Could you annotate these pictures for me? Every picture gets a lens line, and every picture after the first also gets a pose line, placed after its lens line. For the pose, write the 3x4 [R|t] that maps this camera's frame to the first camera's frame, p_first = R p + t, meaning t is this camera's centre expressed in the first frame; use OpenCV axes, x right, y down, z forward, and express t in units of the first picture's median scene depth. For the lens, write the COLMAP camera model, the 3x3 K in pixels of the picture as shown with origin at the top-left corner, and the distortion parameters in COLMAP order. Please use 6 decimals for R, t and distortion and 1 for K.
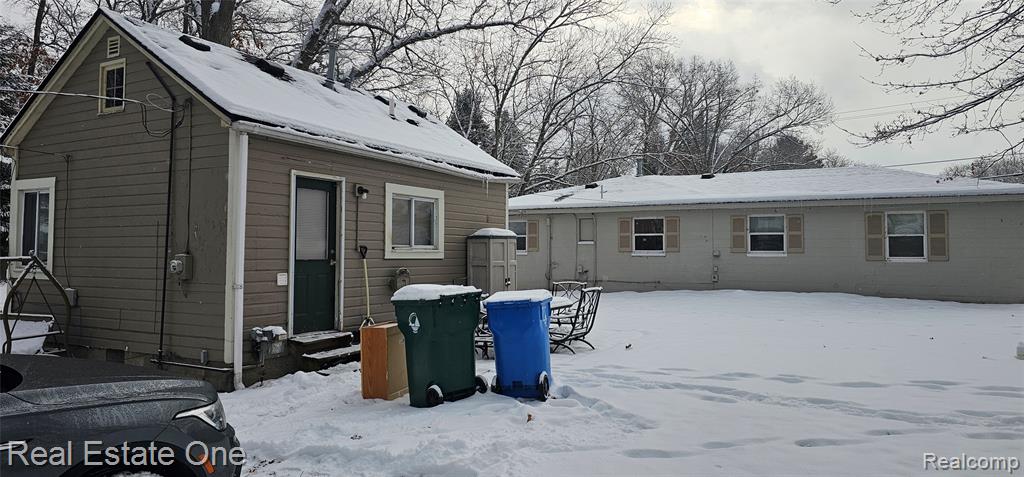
lens RADIAL K [[661.4, 0, 516.1], [0, 661.4, 220.7], [0, 0, 1]] dist [0.065001, -0.045130]
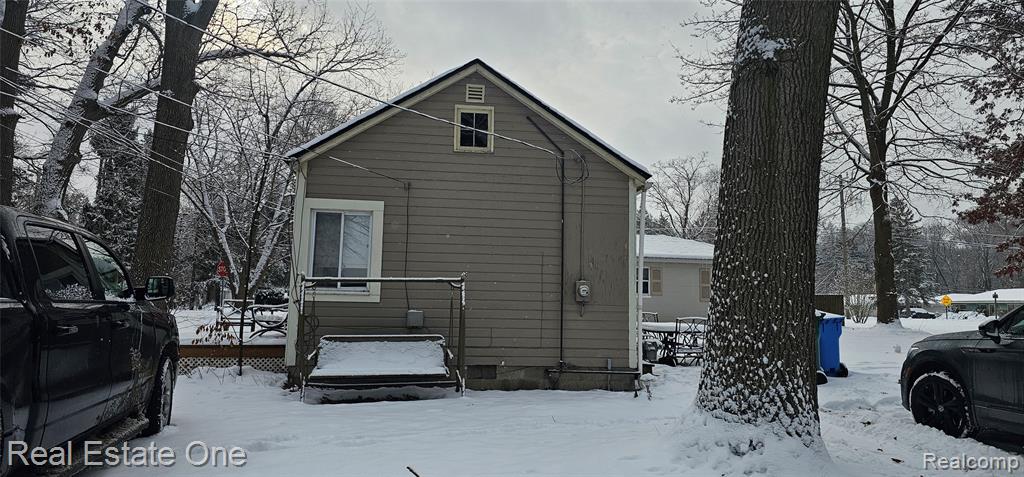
lens RADIAL K [[661.4, 0, 516.1], [0, 661.4, 220.7], [0, 0, 1]] dist [0.065001, -0.045130]
pose [[0.810048, 0.086392, 0.579964, -1.149822], [-0.046209, 0.995416, -0.083738, 0.041438], [-0.584539, 0.041032, 0.810327, 0.074088]]
